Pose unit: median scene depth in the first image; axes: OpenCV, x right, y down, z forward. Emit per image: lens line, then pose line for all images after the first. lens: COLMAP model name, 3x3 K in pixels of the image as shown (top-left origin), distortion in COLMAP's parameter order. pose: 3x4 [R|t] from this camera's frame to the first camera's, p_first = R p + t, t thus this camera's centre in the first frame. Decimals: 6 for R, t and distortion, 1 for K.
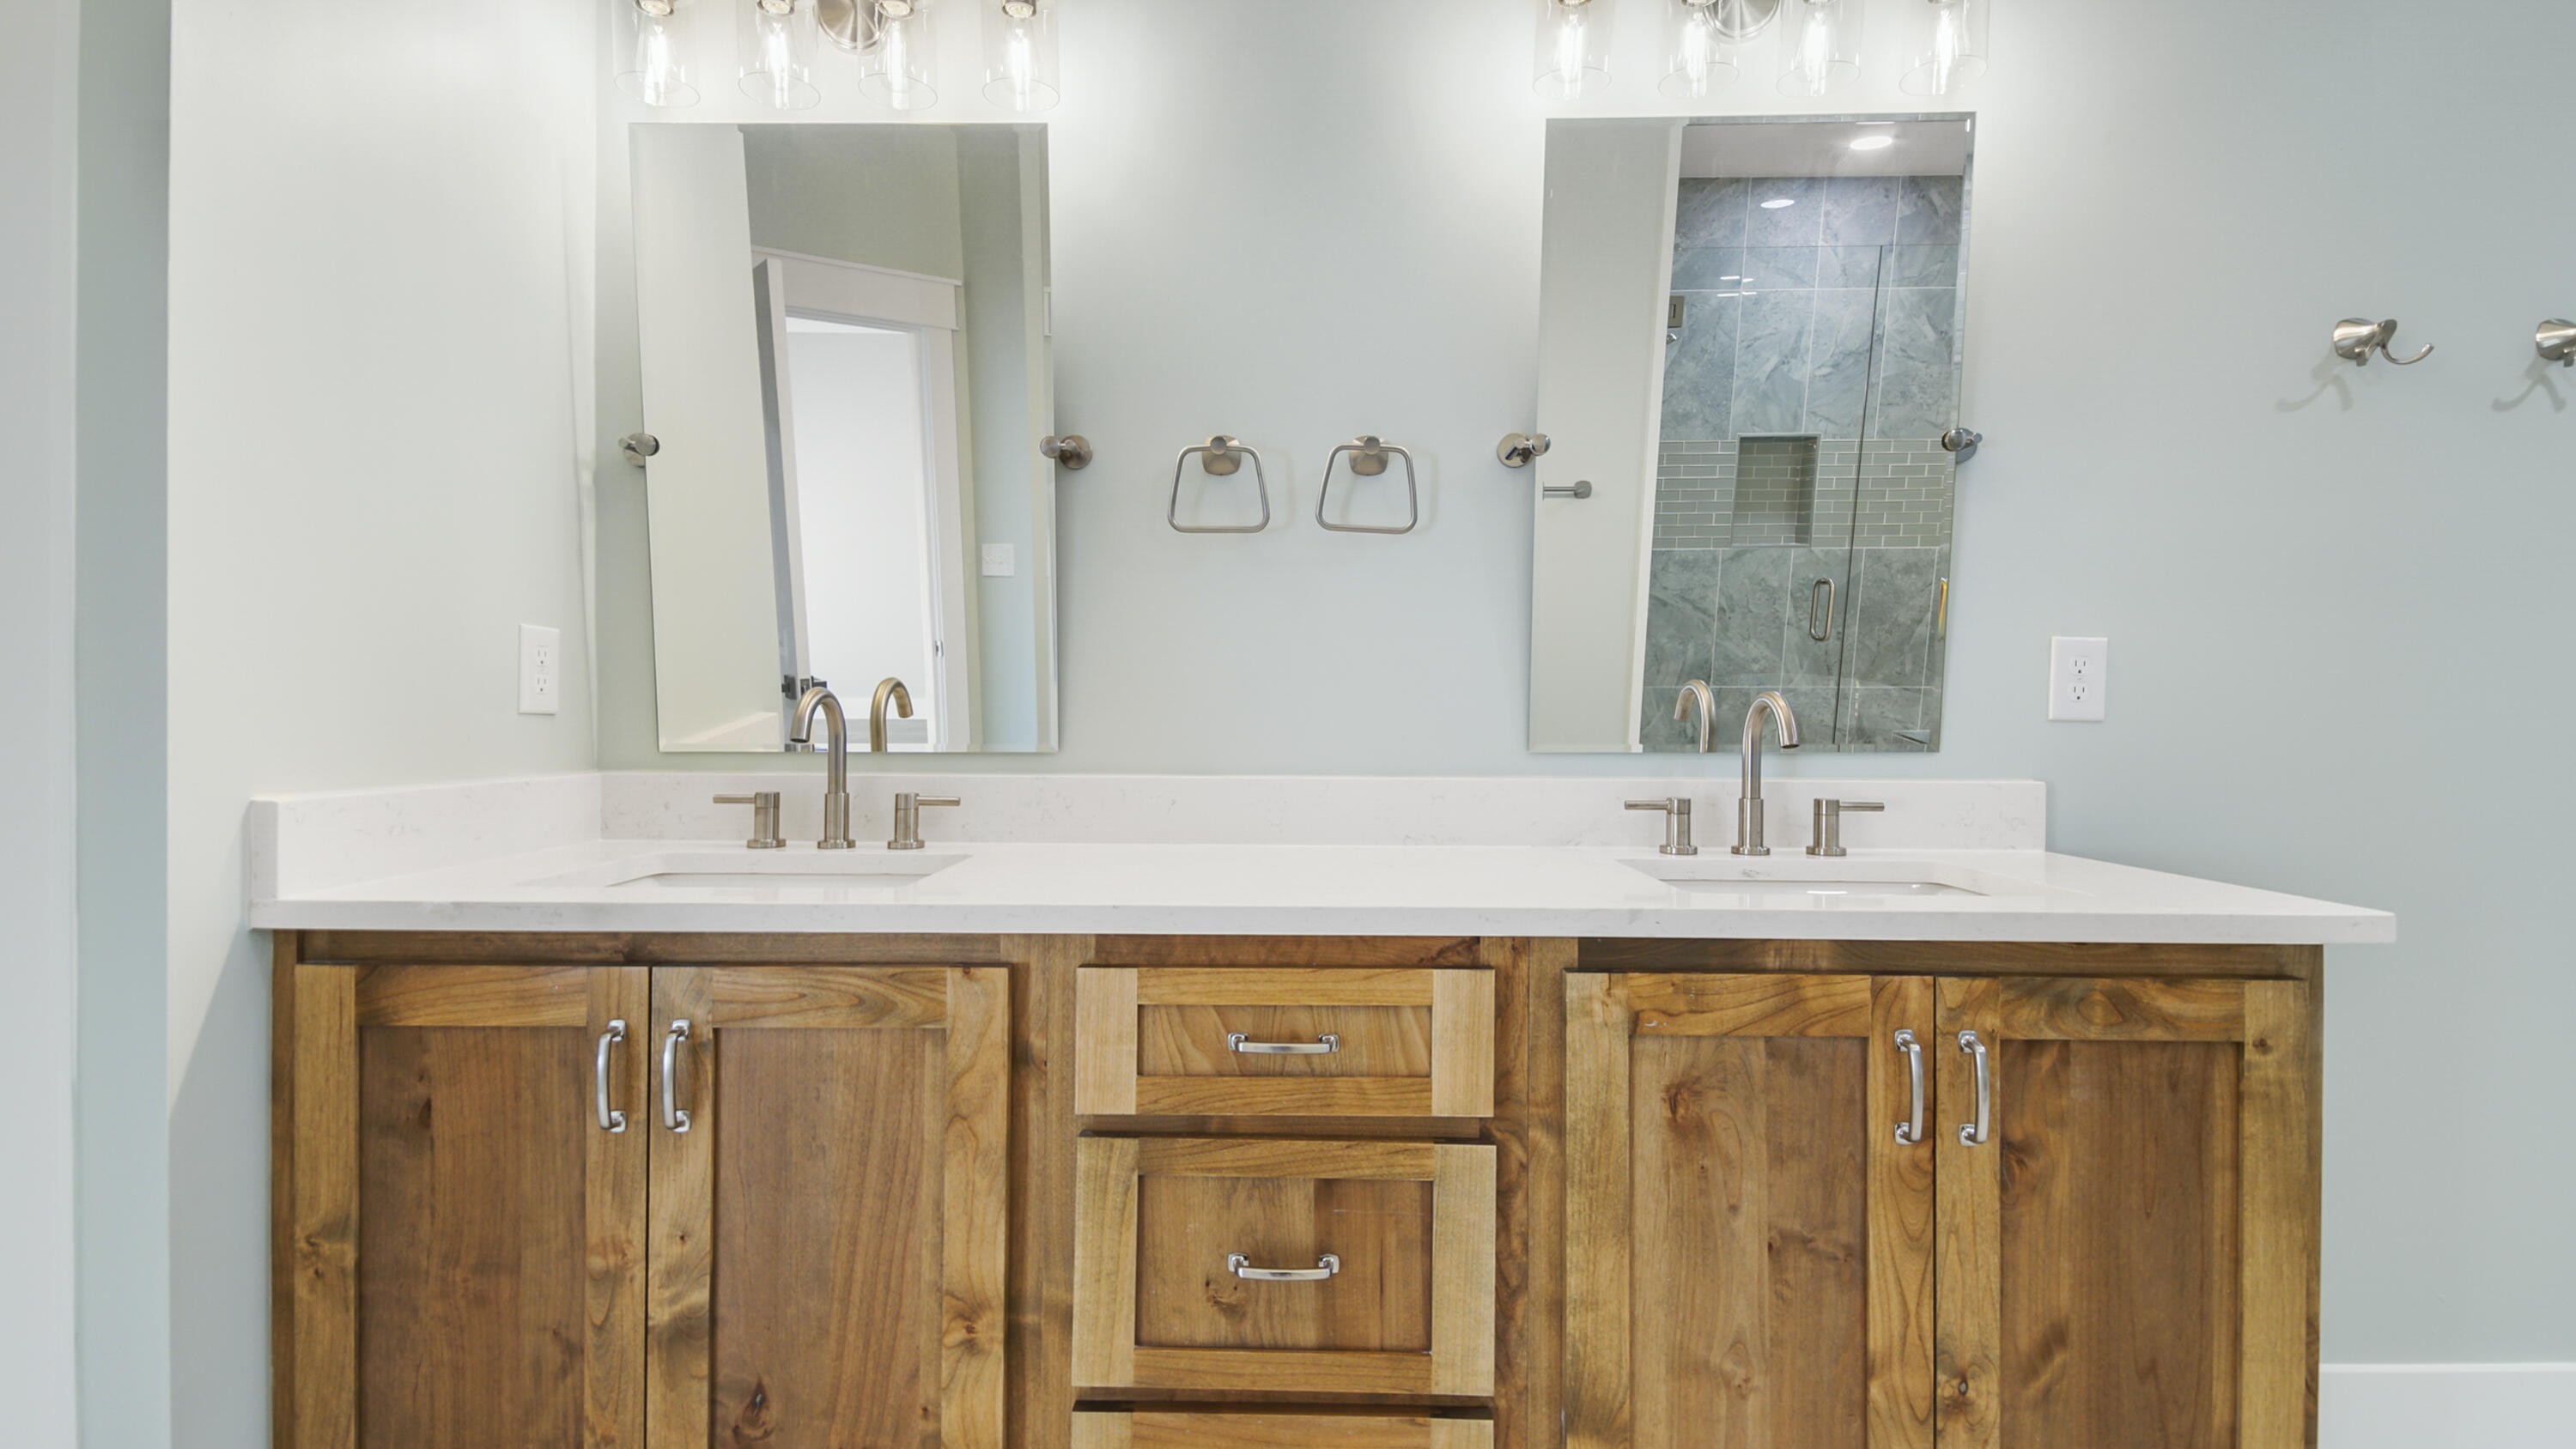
lens RADIAL K [[1130.3, 0, 1288.0], [0, 1130.3, 724.5], [0, 0, 1]] dist [0.034478, -0.021860]
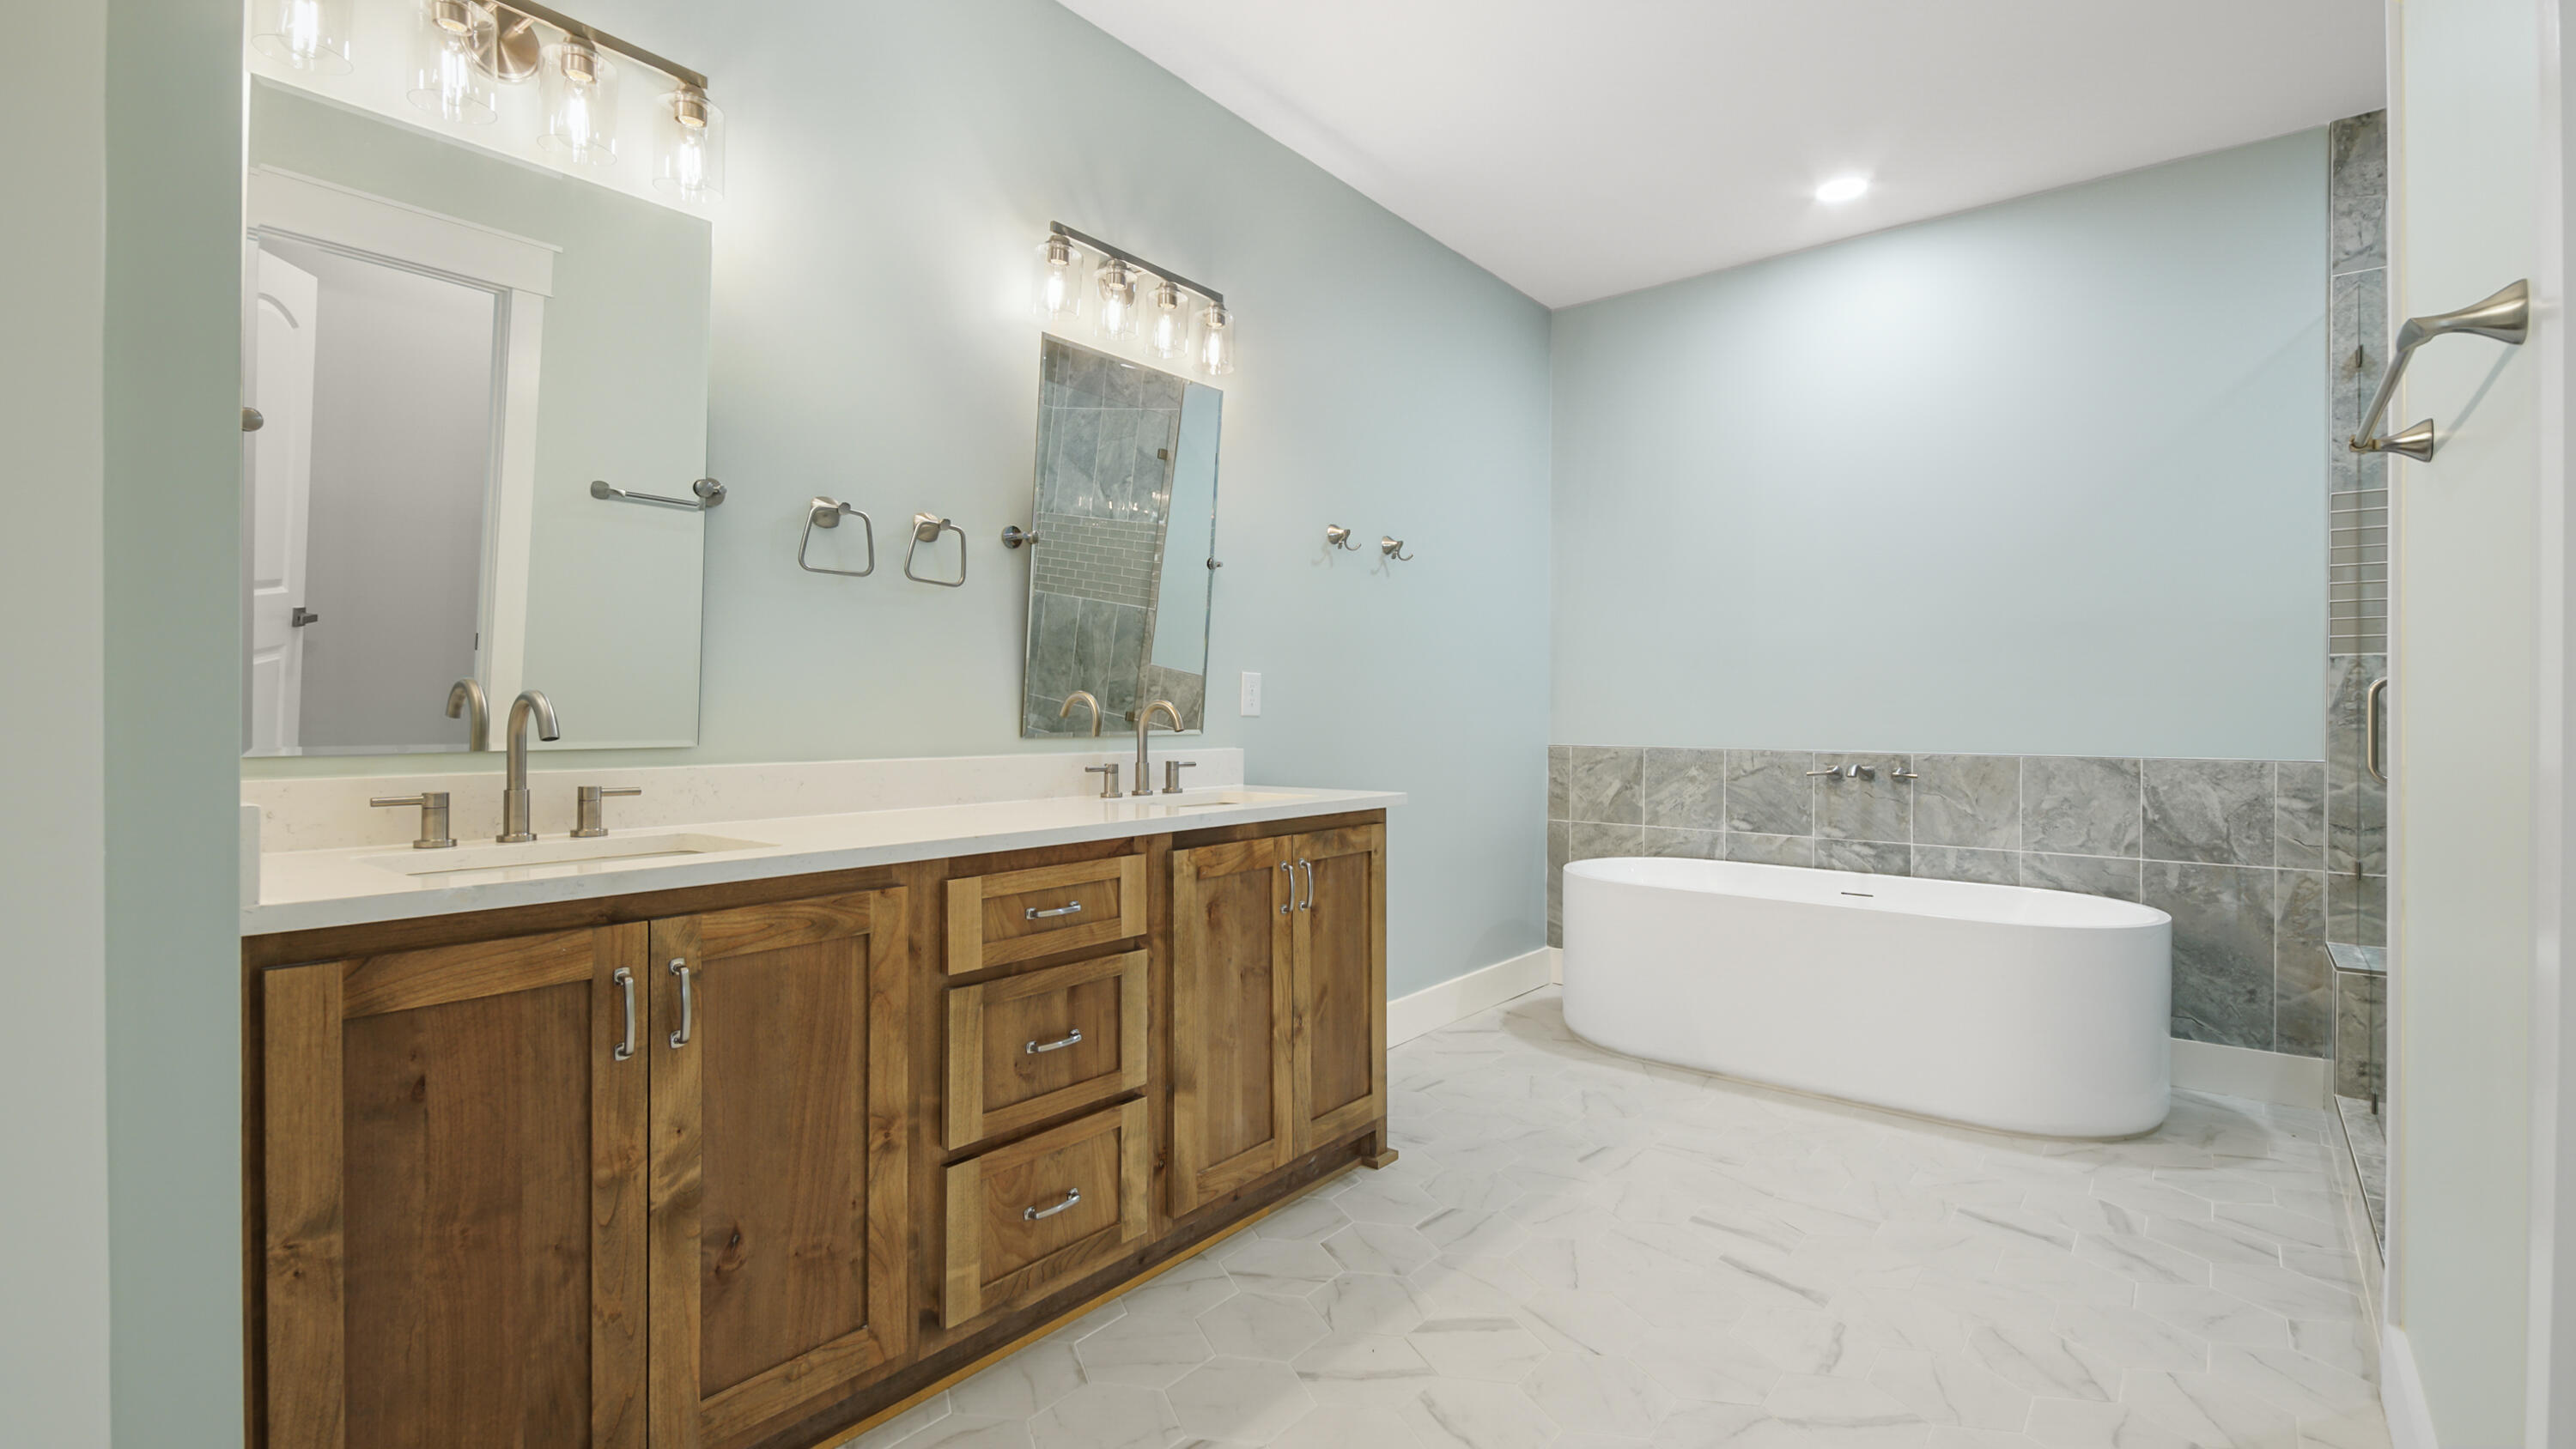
lens RADIAL K [[1121.5, 0, 1284.4], [0, 1121.5, 714.5], [0, 0, 1]] dist [0.043621, -0.026680]
pose [[0.618801, -0.002866, 0.785542, -1.098688], [0.005916, 0.999982, -0.001011, -0.005559], [-0.785525, 0.005273, 0.618807, -0.302794]]
